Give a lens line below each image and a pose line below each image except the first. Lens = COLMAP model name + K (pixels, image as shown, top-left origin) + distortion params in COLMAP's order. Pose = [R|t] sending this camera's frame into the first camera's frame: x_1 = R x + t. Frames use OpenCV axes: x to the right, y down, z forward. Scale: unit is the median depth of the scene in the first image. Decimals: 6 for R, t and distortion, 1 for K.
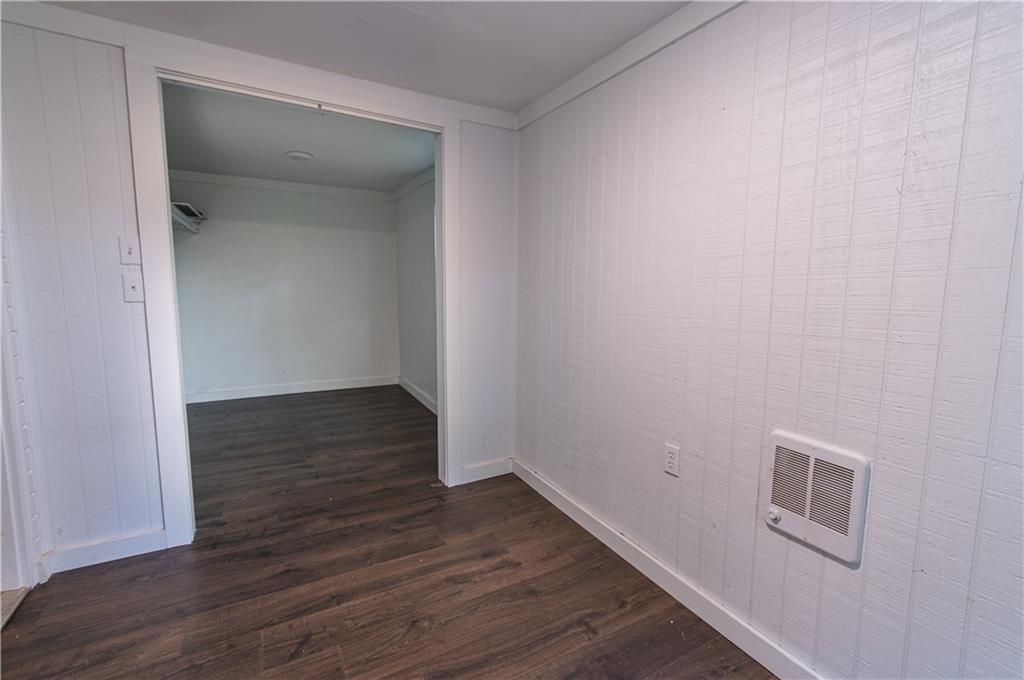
lens RADIAL K [[467.1, 0, 522.7], [0, 467.1, 333.2], [0, 0, 1]] dist [0.002988, -0.000027]
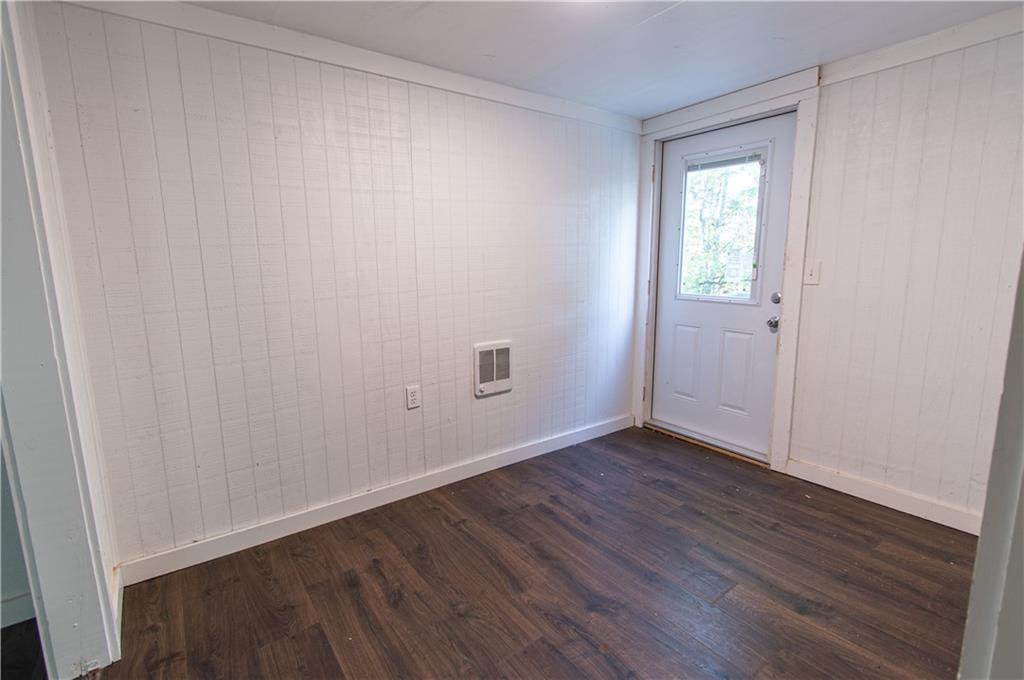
lens RADIAL K [[467.1, 0, 522.7], [0, 467.1, 333.2], [0, 0, 1]] dist [0.002988, -0.000027]
pose [[-0.131179, -0.160141, 0.978339, -0.932463], [0.128505, 0.975794, 0.176955, -0.100603], [-0.982995, 0.148935, -0.107425, 0.739041]]
